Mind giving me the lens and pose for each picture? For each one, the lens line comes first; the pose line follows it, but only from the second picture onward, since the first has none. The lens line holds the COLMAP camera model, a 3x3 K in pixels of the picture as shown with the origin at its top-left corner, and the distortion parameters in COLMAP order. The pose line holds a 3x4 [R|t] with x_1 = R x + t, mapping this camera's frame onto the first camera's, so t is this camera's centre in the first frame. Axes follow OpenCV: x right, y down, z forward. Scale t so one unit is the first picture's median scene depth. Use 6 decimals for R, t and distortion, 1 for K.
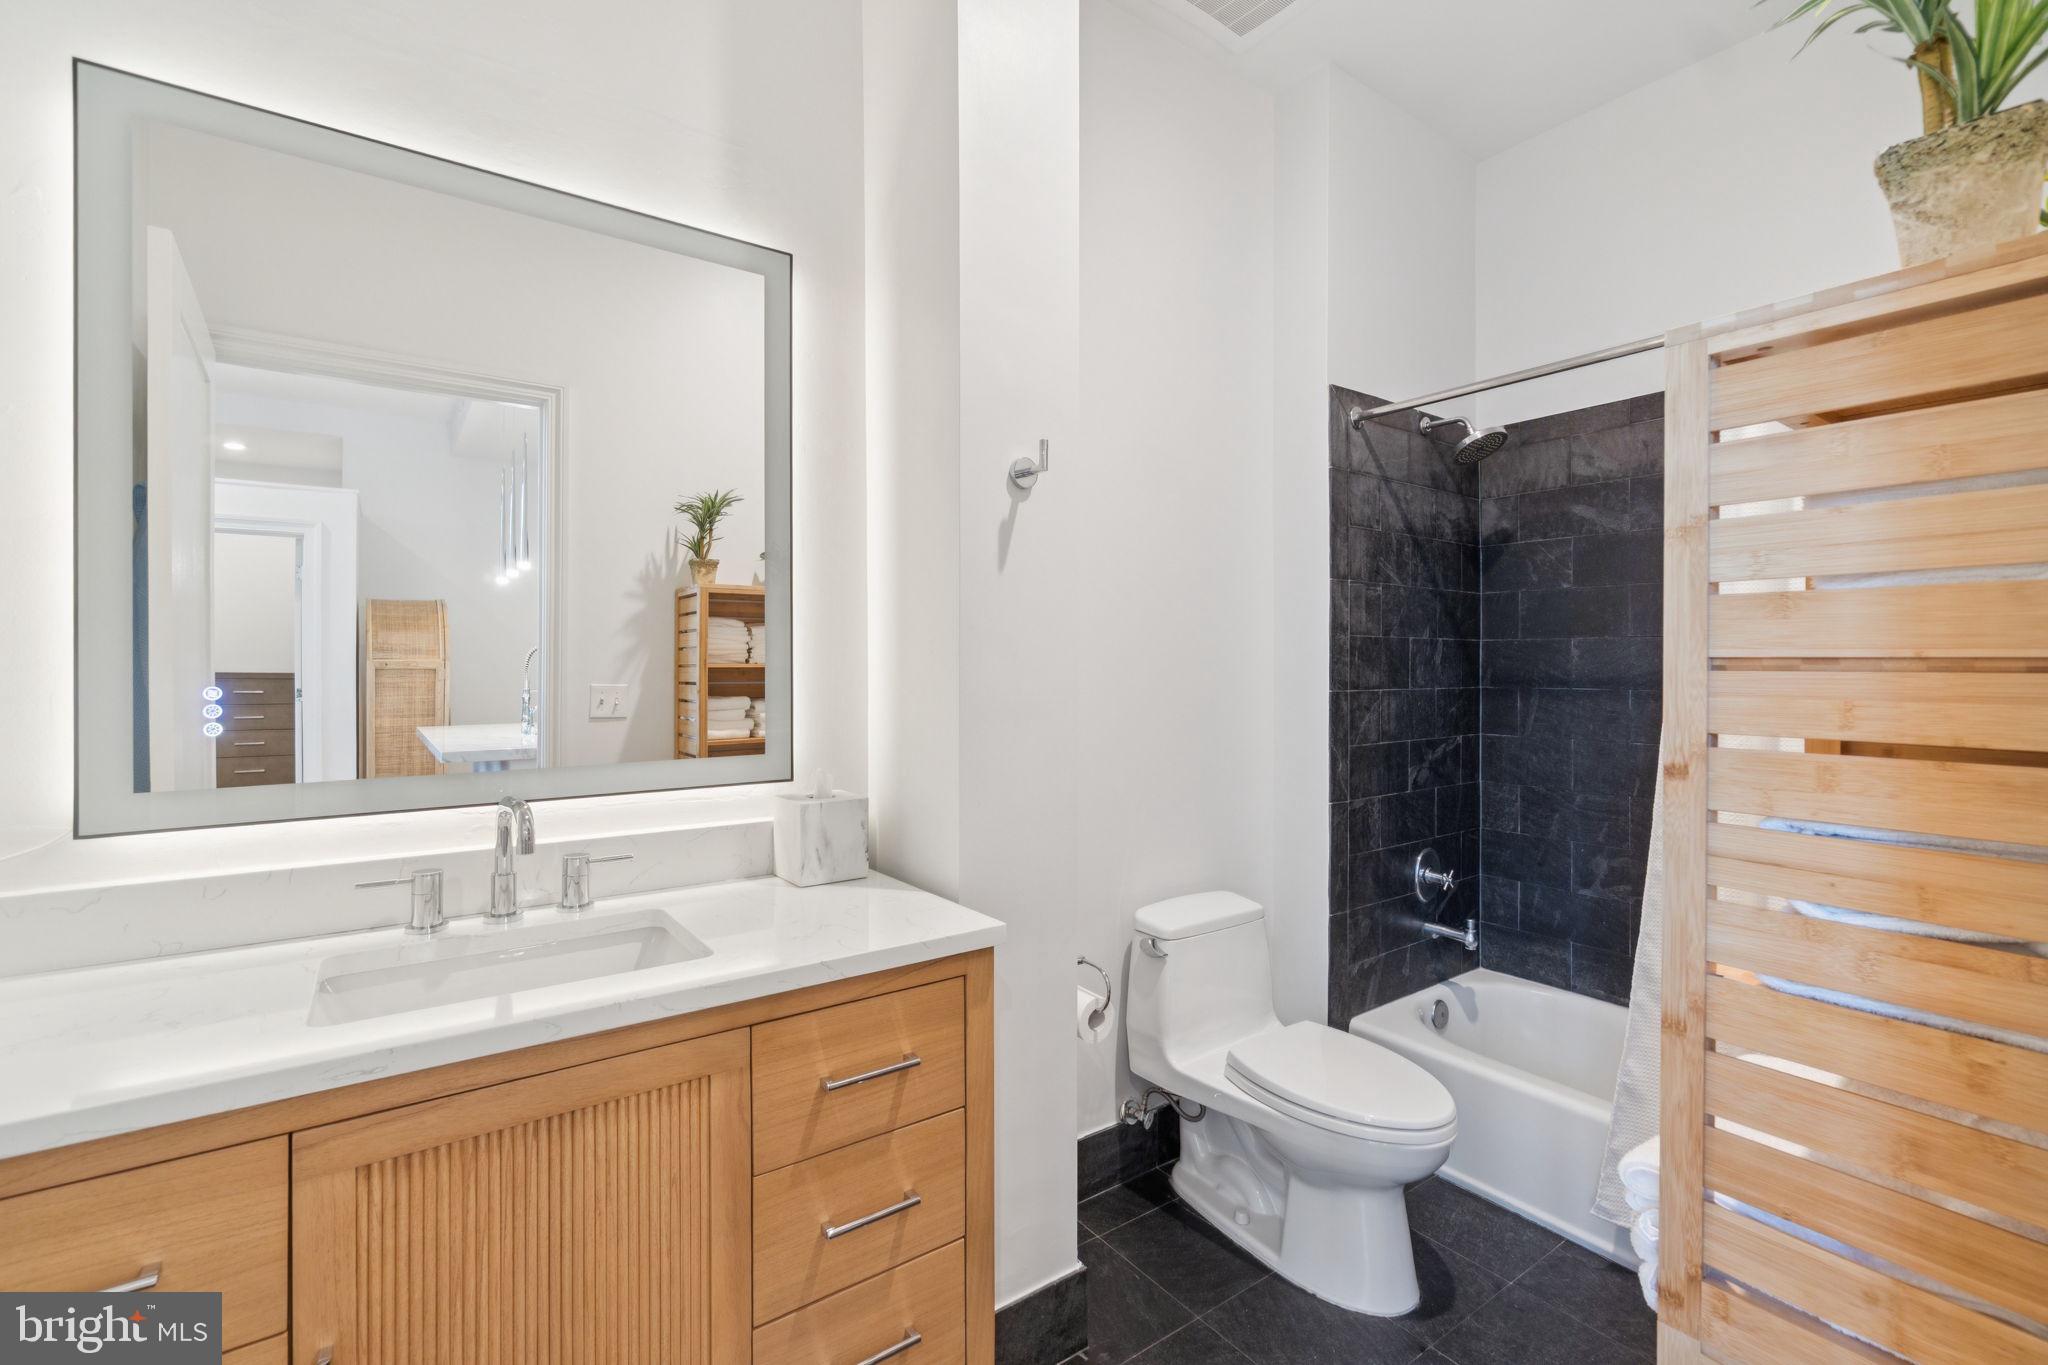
lens RADIAL K [[890.4, 0, 1014.8], [0, 890.4, 679.4], [0, 0, 1]] dist [-0.006507, -0.000309]
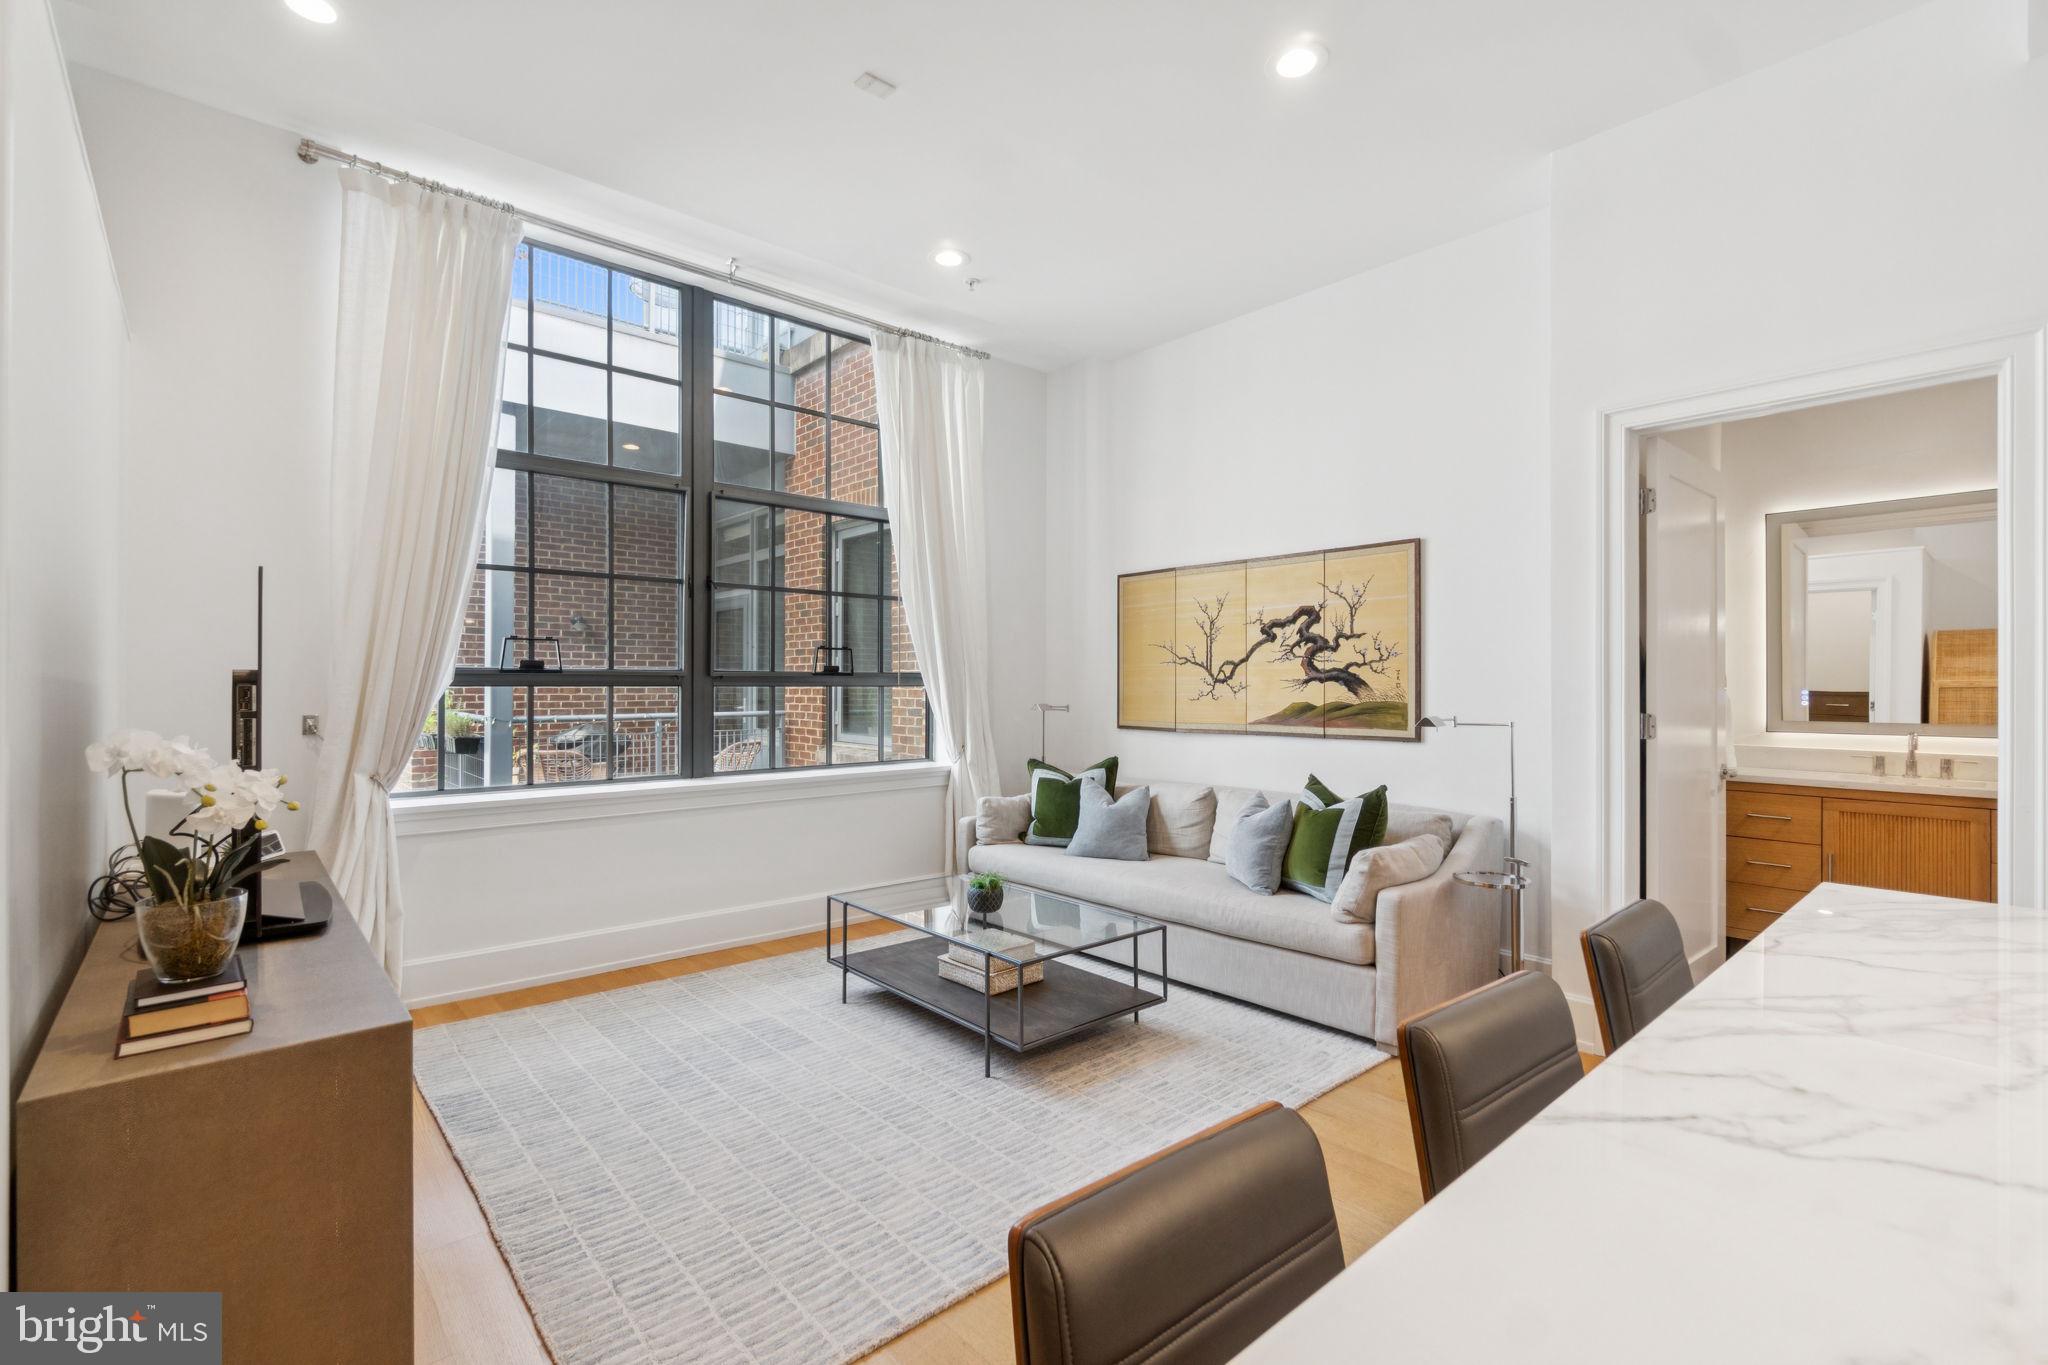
lens RADIAL K [[907.0, 0, 1001.1], [0, 907.0, 688.4], [0, 0, 1]] dist [-0.002541, 0.000483]
pose [[0.105067, -0.002289, -0.994463, 1.877152], [-0.011238, 0.999931, -0.003489, 0.037468], [0.994402, 0.011542, 0.105034, -2.052066]]
